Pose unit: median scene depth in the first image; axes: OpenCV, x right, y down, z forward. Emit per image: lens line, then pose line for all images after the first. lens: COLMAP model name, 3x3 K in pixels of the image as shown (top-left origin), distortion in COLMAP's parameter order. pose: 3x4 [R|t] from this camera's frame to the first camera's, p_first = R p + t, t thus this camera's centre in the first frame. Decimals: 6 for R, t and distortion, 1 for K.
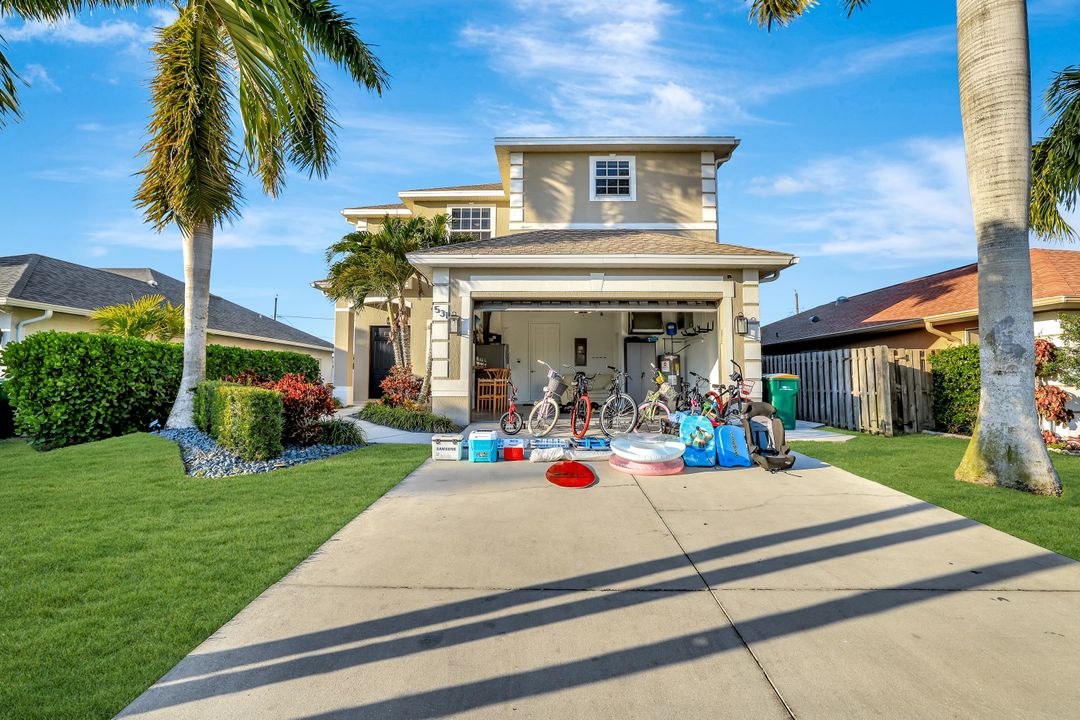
lens RADIAL K [[490.6, 0, 539.6], [0, 490.6, 347.6], [0, 0, 1]] dist [-0.044829, 0.019405]
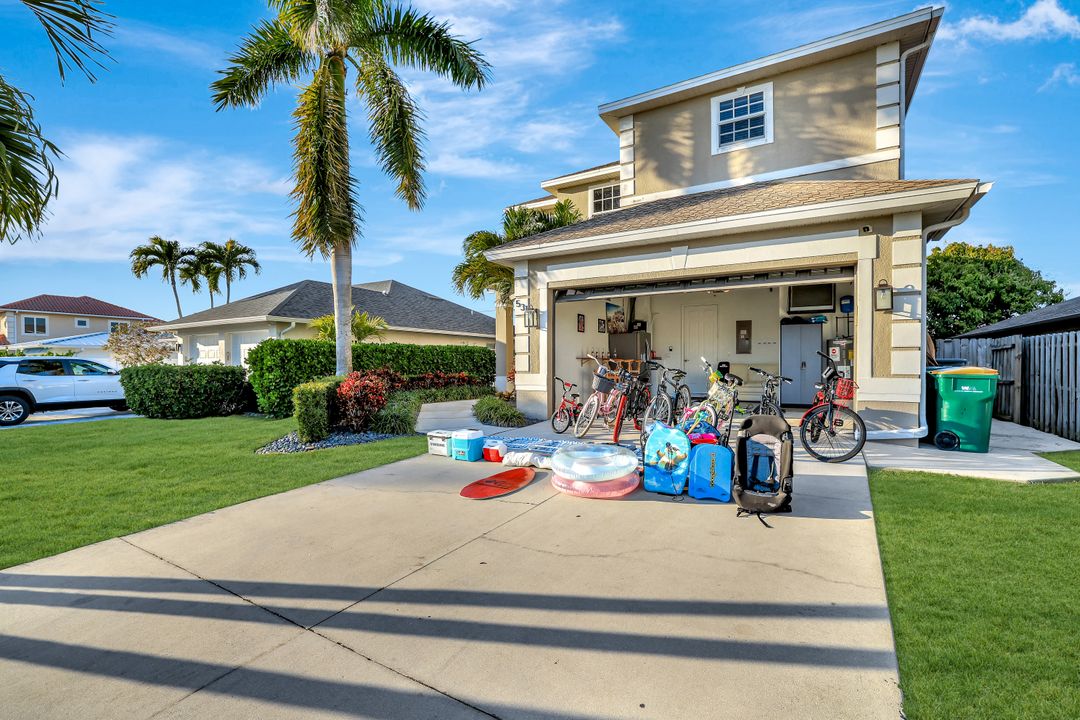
lens RADIAL K [[498.6, 0, 527.2], [0, 498.6, 374.2], [0, 0, 1]] dist [-0.047264, 0.020739]
pose [[0.852776, 0.005775, -0.522245, 0.316301], [0.039825, 0.996309, 0.076047, -0.010018], [0.520756, -0.085650, 0.849398, 0.123813]]
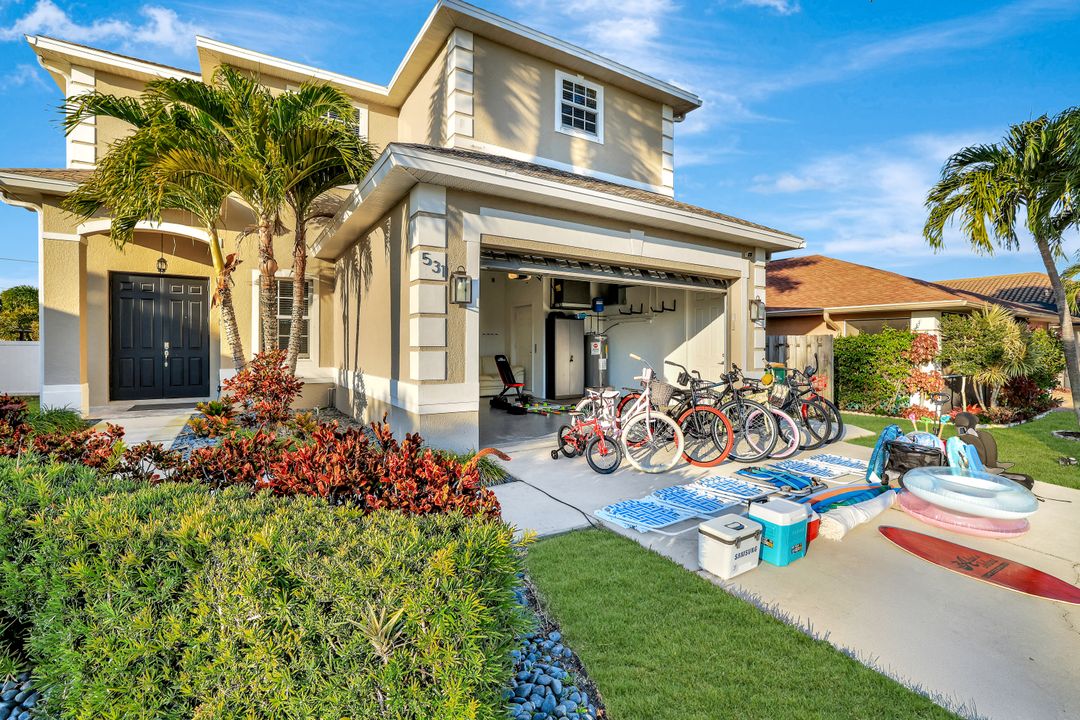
lens RADIAL K [[490.6, 0, 539.6], [0, 490.6, 347.6], [0, 0, 1]] dist [-0.044829, 0.019405]
pose [[0.834375, -0.001812, 0.551194, -0.382255], [-0.038288, 0.997389, 0.061238, -0.015010], [-0.549866, -0.072199, 0.832127, 0.428219]]
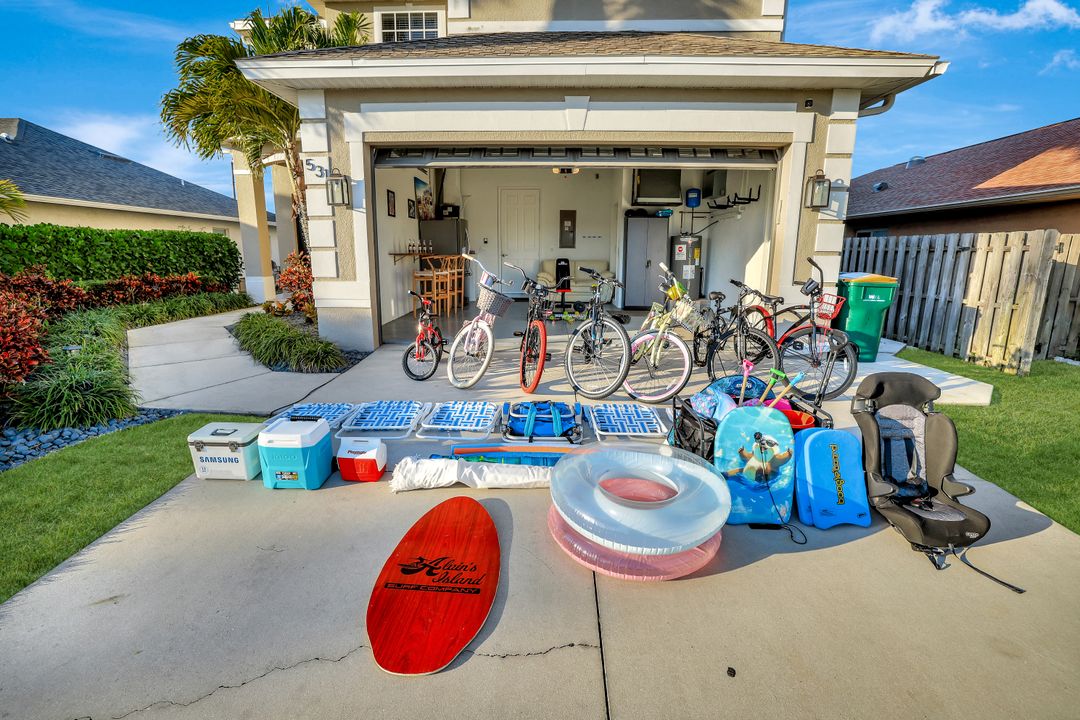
lens RADIAL K [[488.0, 0, 534.8], [0, 488.0, 353.6], [0, 0, 1]] dist [-0.046238, 0.018840]
pose [[0.999722, 0.007505, -0.022361, 0.077718], [-0.001195, 0.962936, 0.269726, -0.012714], [0.023557, -0.269625, 0.962677, 0.347096]]
